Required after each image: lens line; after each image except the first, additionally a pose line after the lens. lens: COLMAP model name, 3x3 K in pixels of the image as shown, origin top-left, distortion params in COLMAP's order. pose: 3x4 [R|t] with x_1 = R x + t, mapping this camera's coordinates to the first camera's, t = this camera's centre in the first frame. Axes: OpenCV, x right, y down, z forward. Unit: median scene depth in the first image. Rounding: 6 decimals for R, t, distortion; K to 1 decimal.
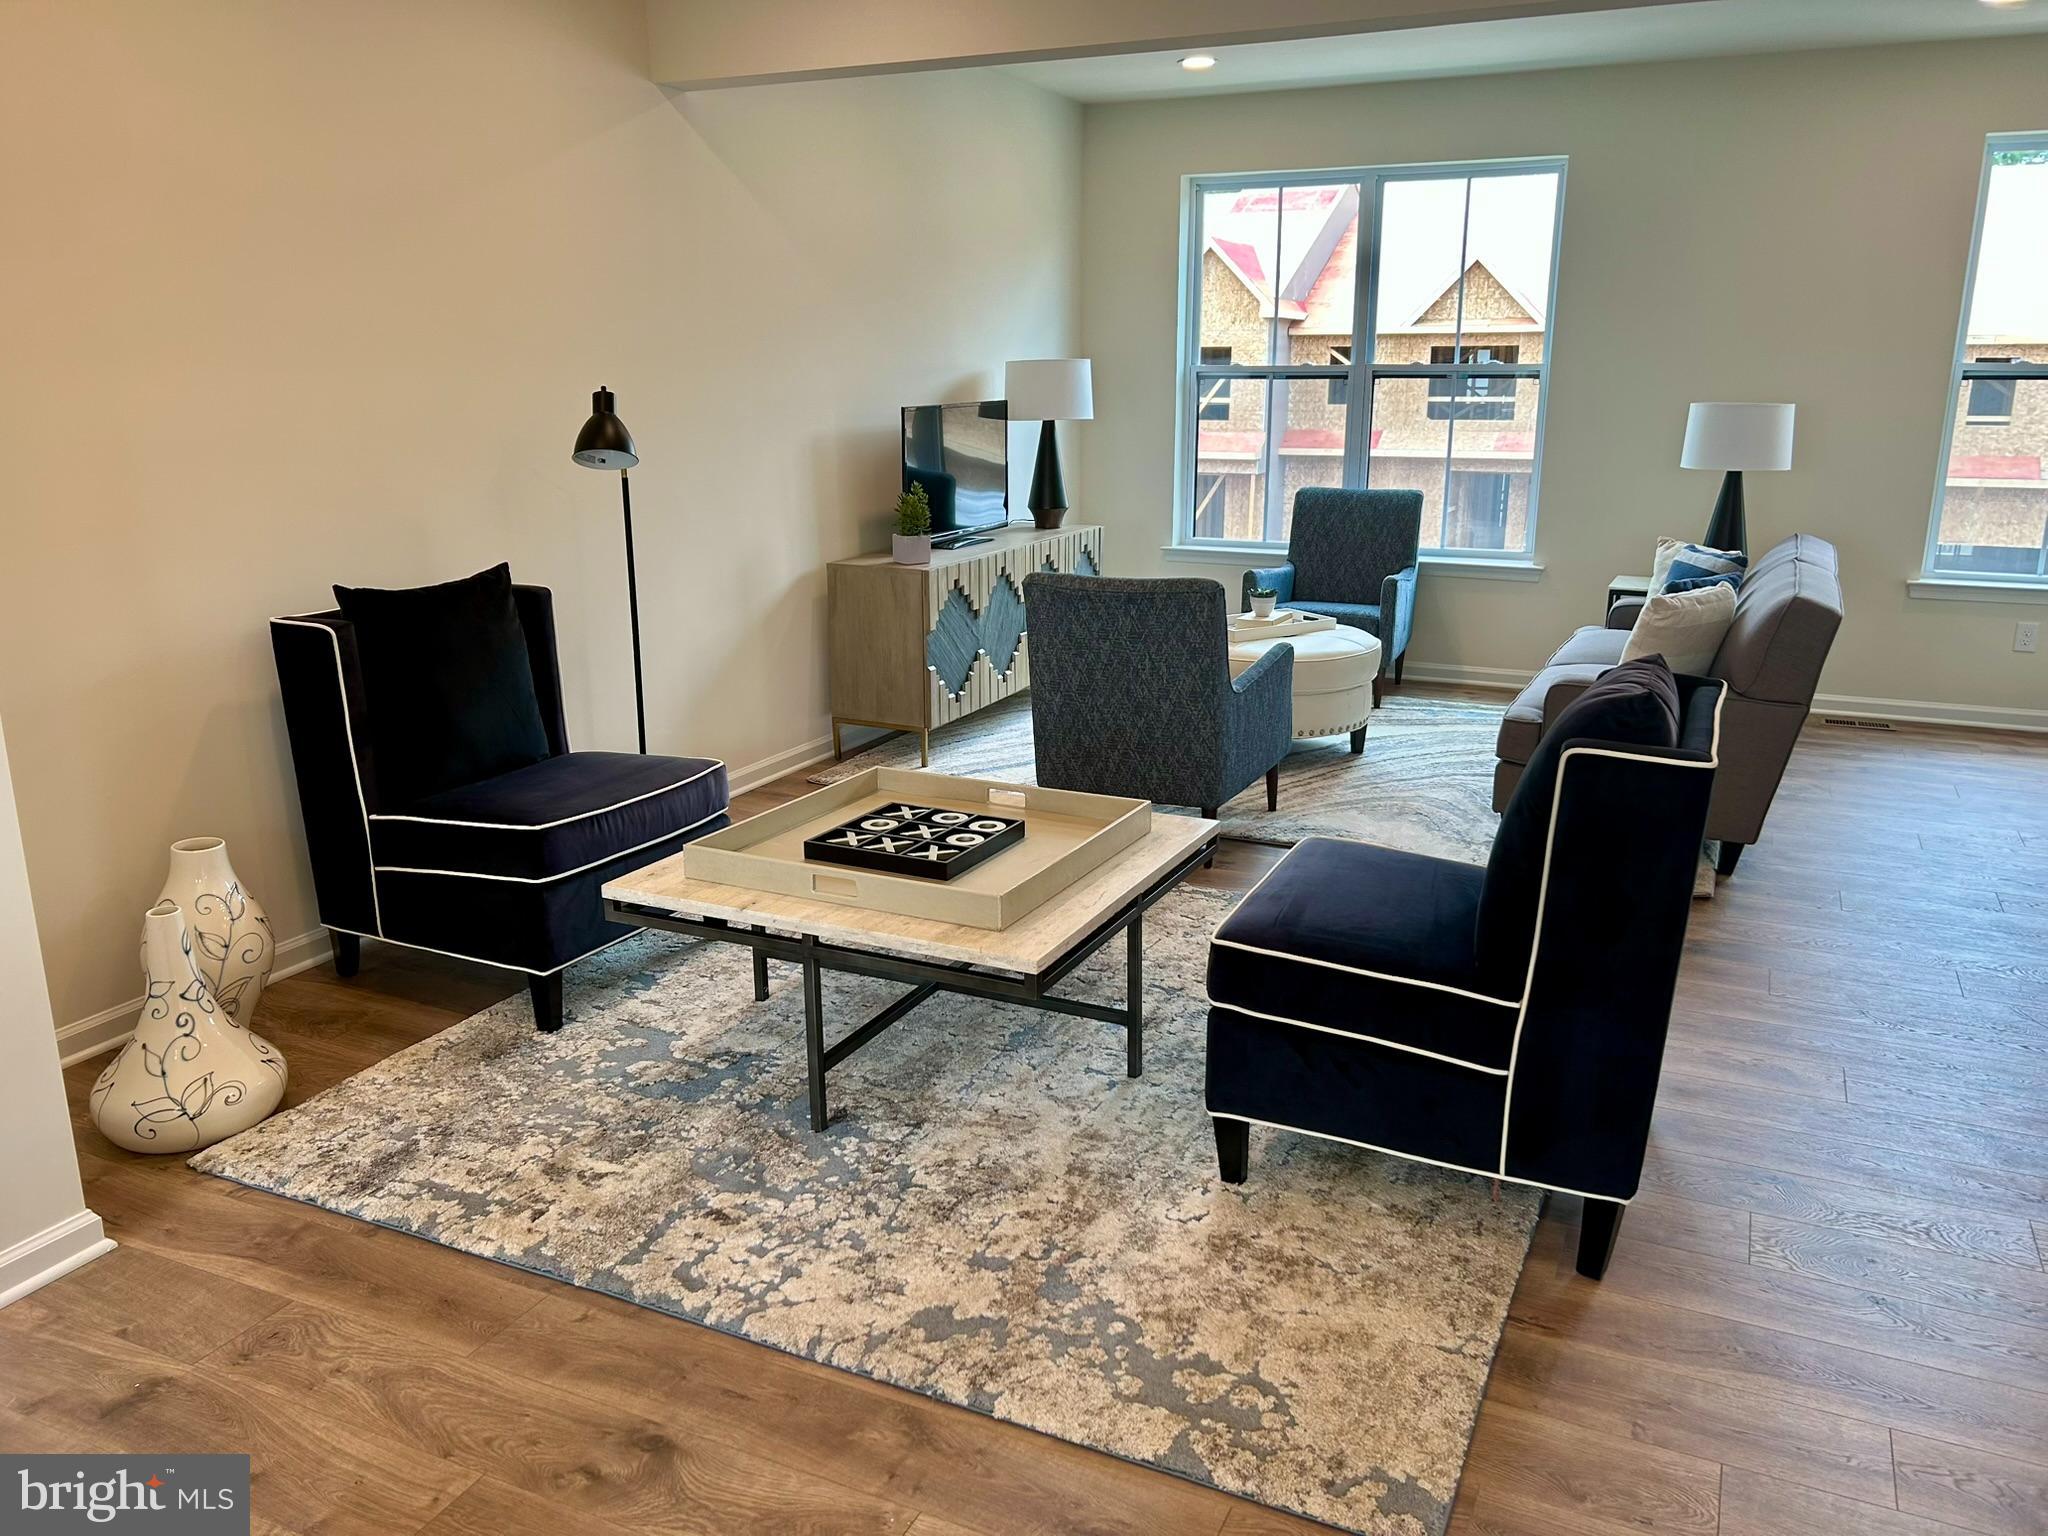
lens RADIAL K [[1538.7, 0, 1024.0], [0, 1538.7, 768.0], [0, 0, 1]] dist [0.095971, -0.177818]
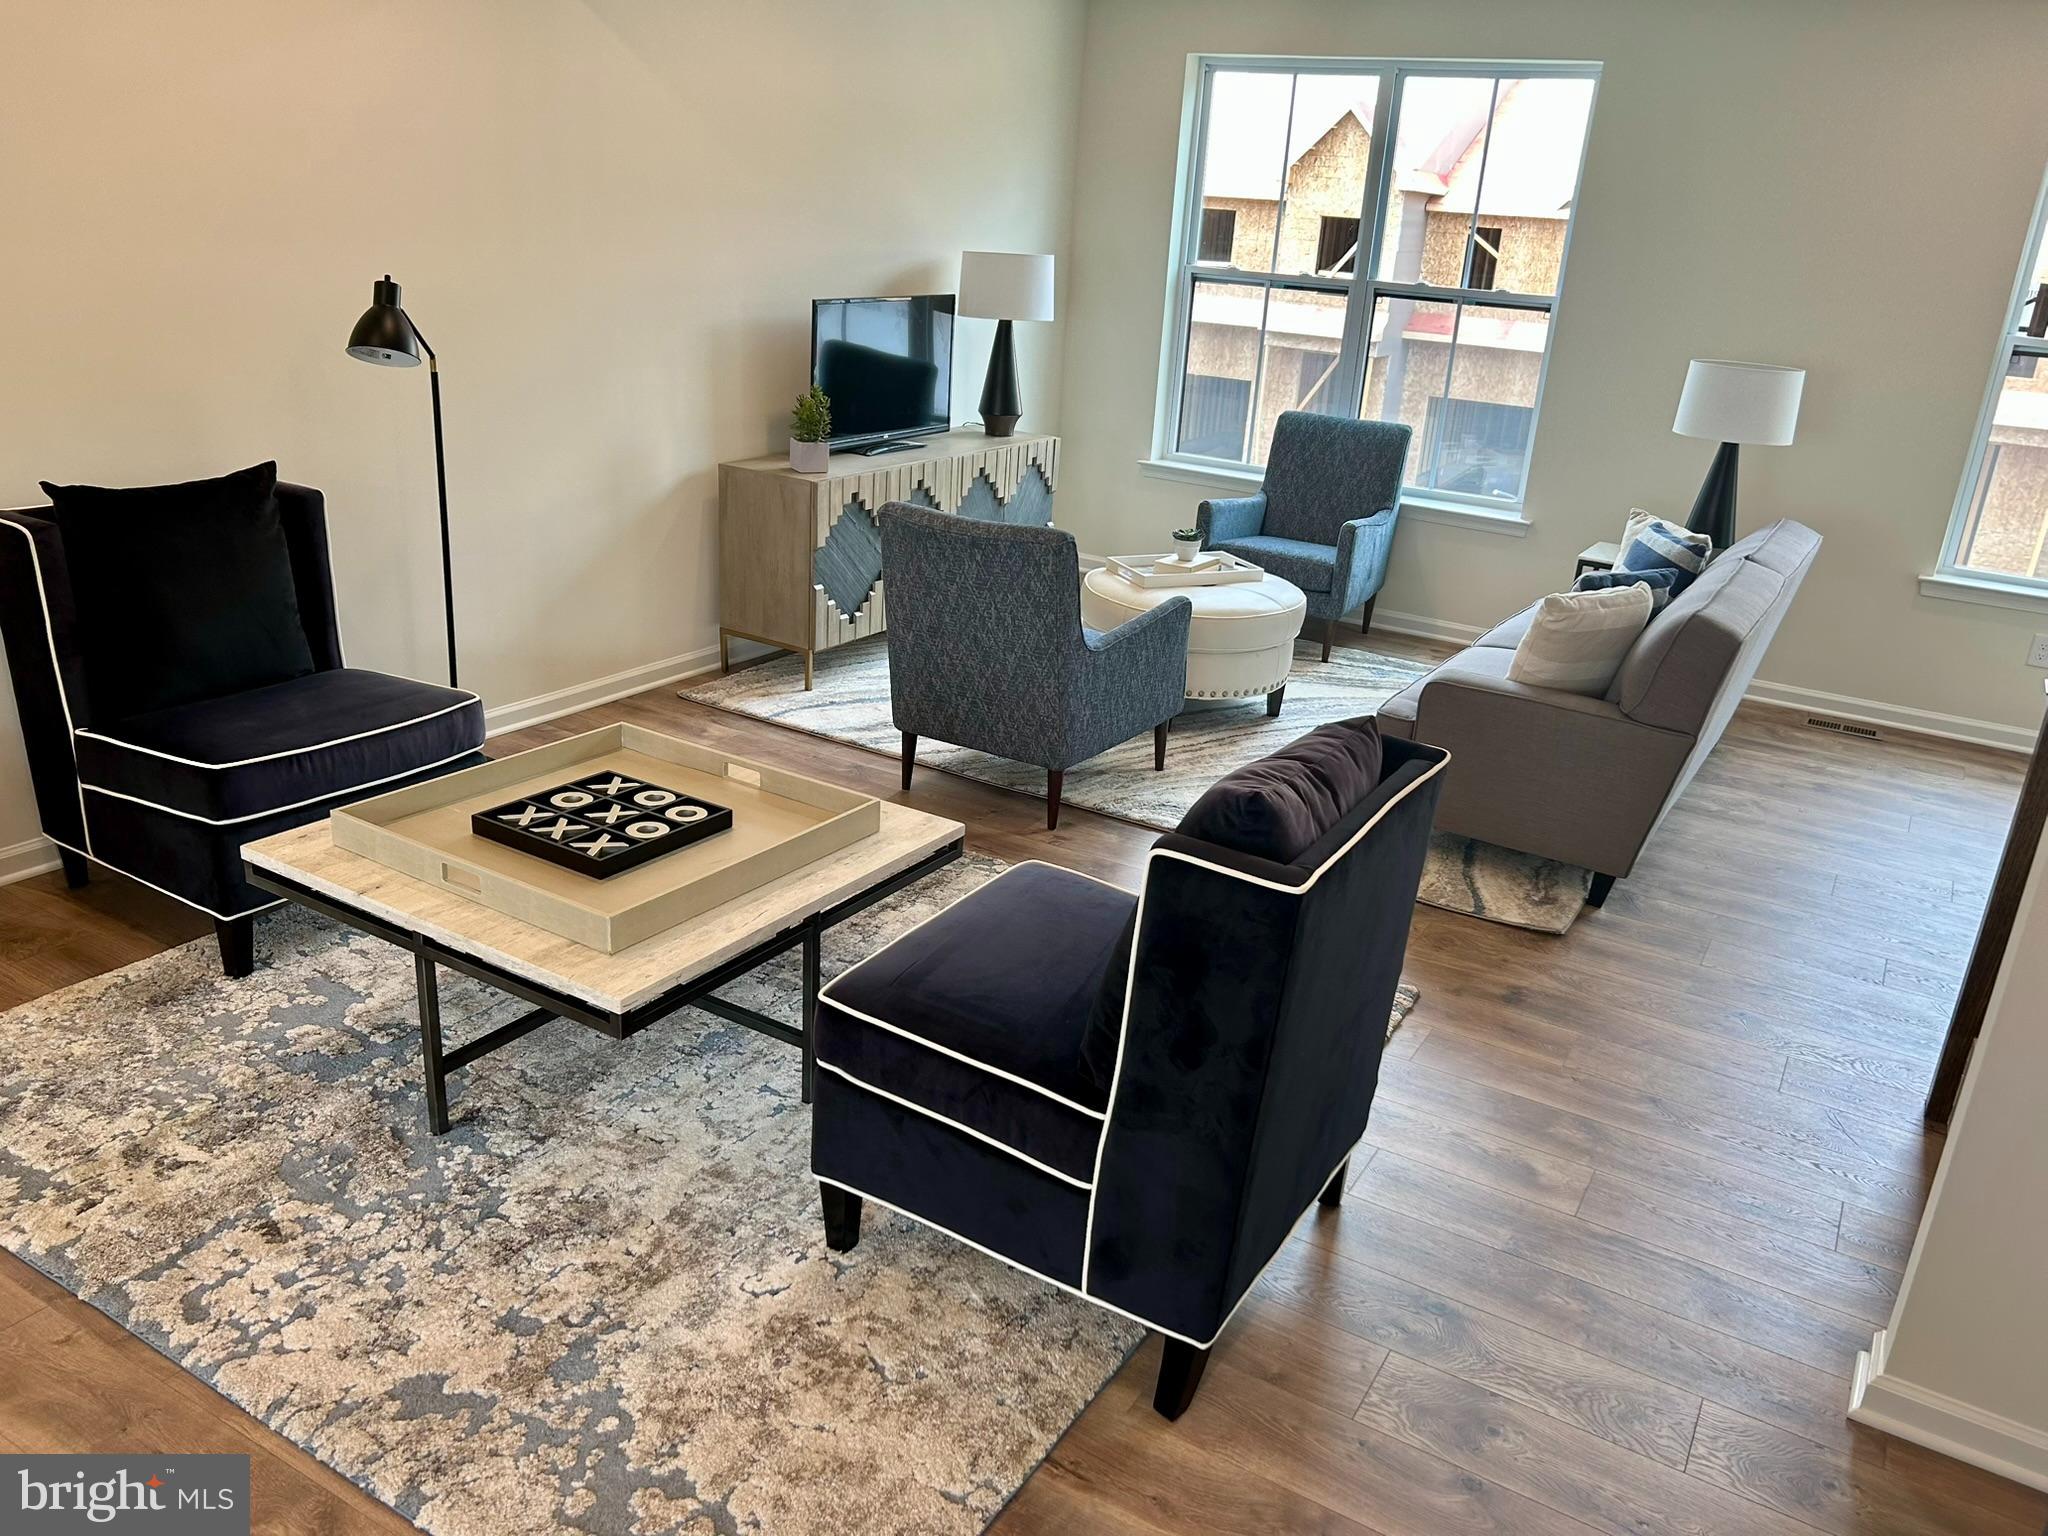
lens RADIAL K [[1560.0, 0, 1024.0], [0, 1560.0, 768.0], [0, 0, 1]] dist [0.030440, -0.011670]
pose [[0.993537, 0.093715, -0.064038, 0.234902], [-0.087744, 0.992031, 0.090422, -0.091088], [0.072002, -0.084219, 0.993842, 0.098286]]
